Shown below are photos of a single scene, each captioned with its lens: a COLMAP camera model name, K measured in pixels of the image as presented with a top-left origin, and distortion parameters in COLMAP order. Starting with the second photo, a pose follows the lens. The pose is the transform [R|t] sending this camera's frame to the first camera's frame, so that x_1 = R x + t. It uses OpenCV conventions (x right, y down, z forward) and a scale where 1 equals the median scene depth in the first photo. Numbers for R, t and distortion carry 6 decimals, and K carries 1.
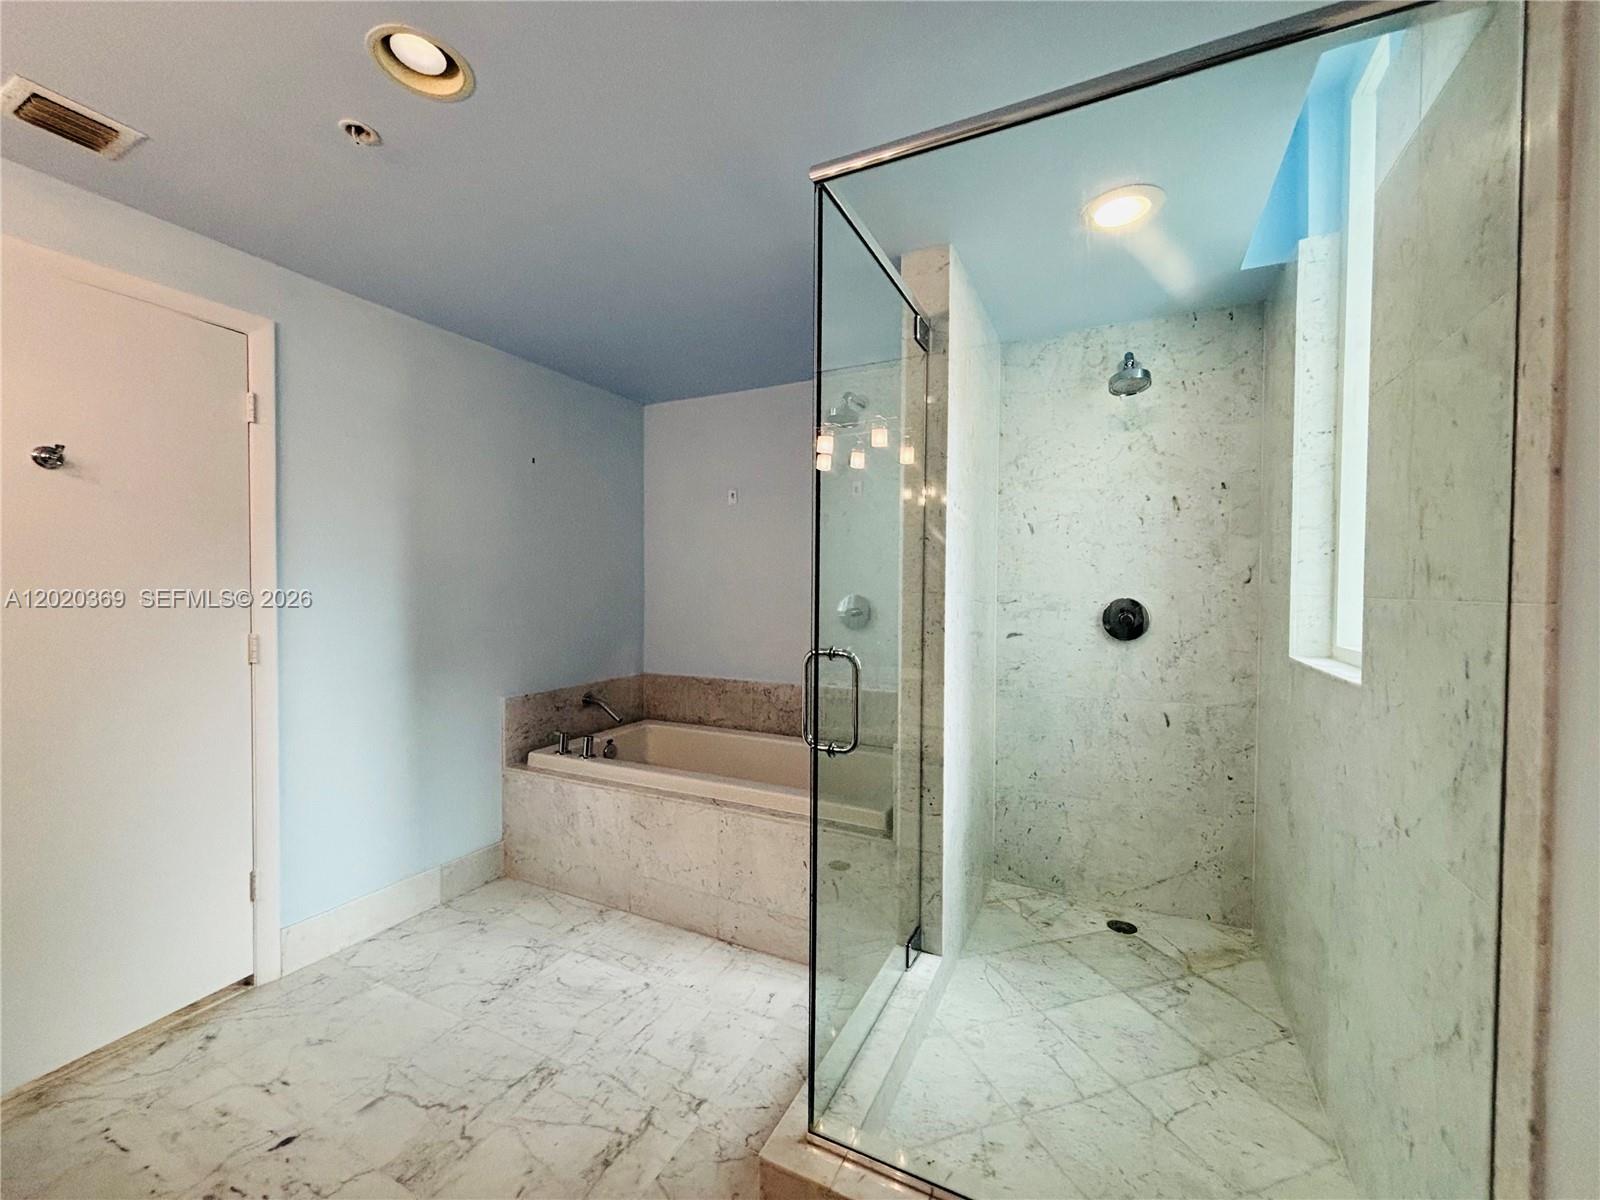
lens RADIAL K [[645.2, 0, 798.0], [0, 645.2, 598.7], [0, 0, 1]] dist [0.001184, 0.000058]
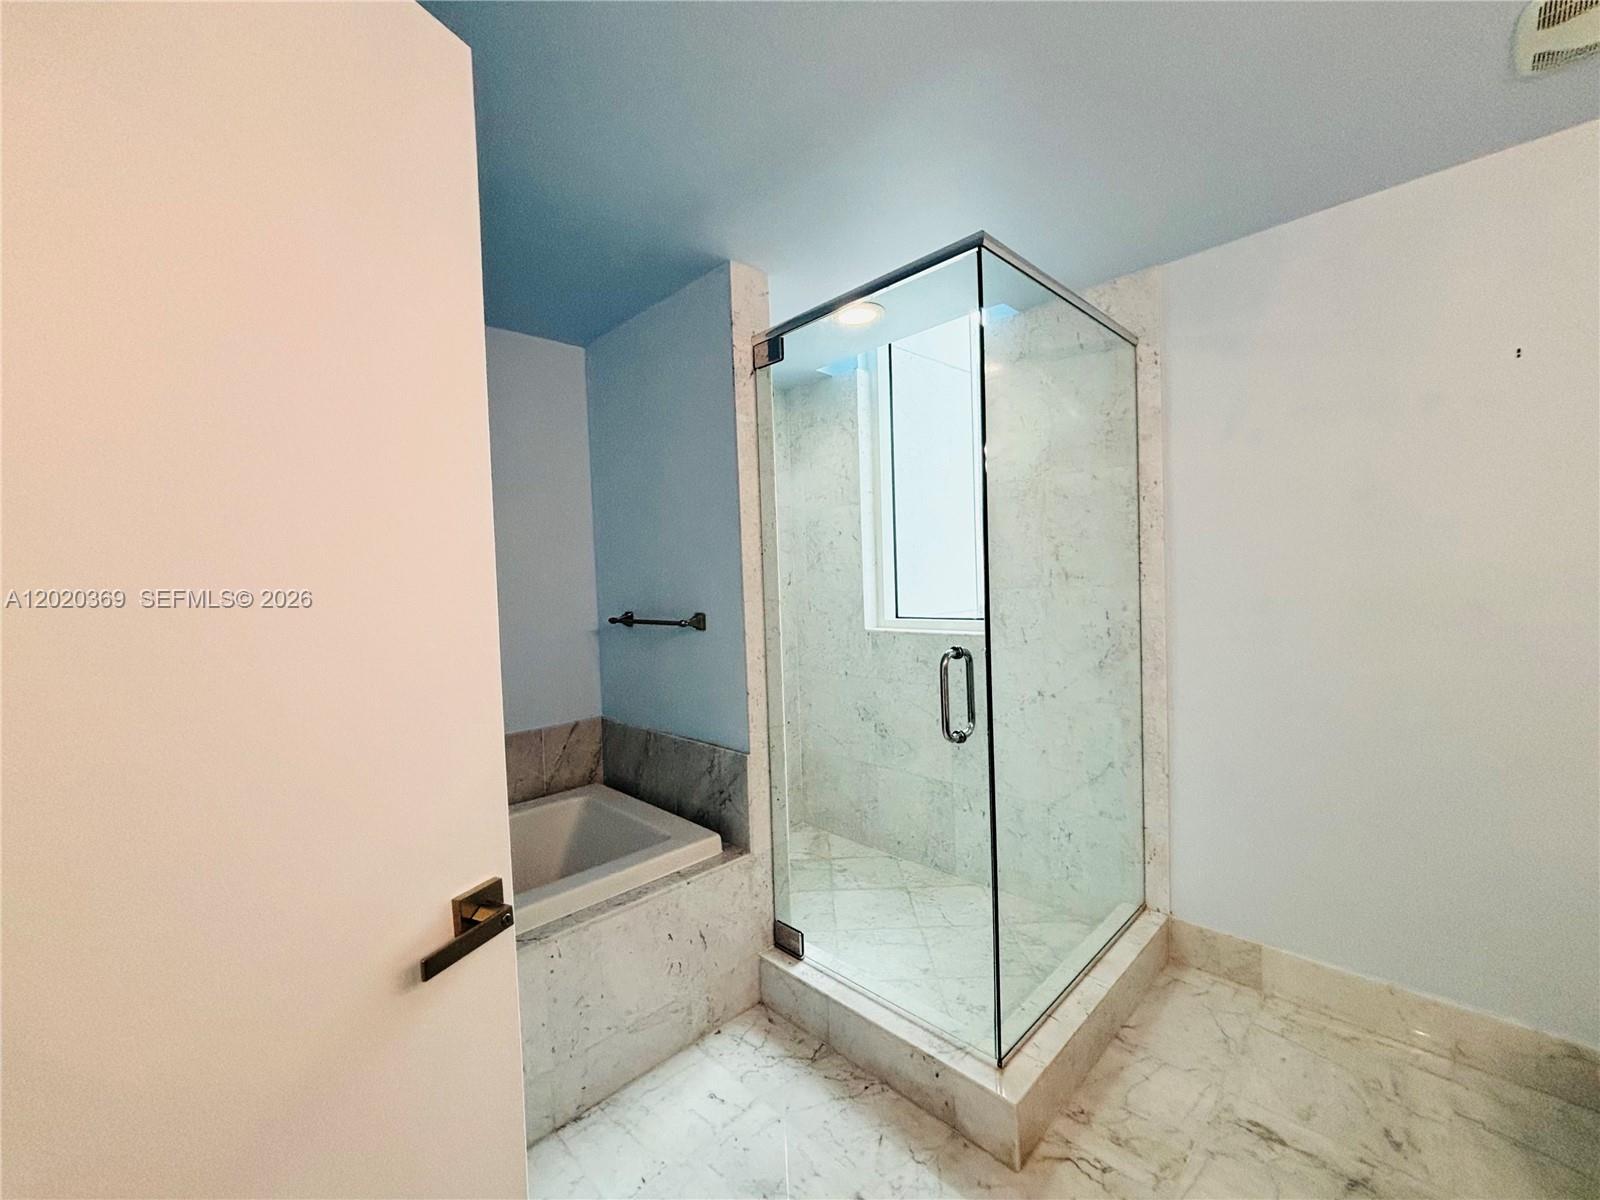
lens RADIAL K [[645.2, 0, 798.0], [0, 645.2, 598.7], [0, 0, 1]] dist [0.001184, 0.000058]
pose [[0.334513, -0.050752, 0.941024, -0.763105], [0.055905, 0.997859, 0.033945, -0.046248], [-0.940731, 0.041253, 0.336634, 0.599811]]
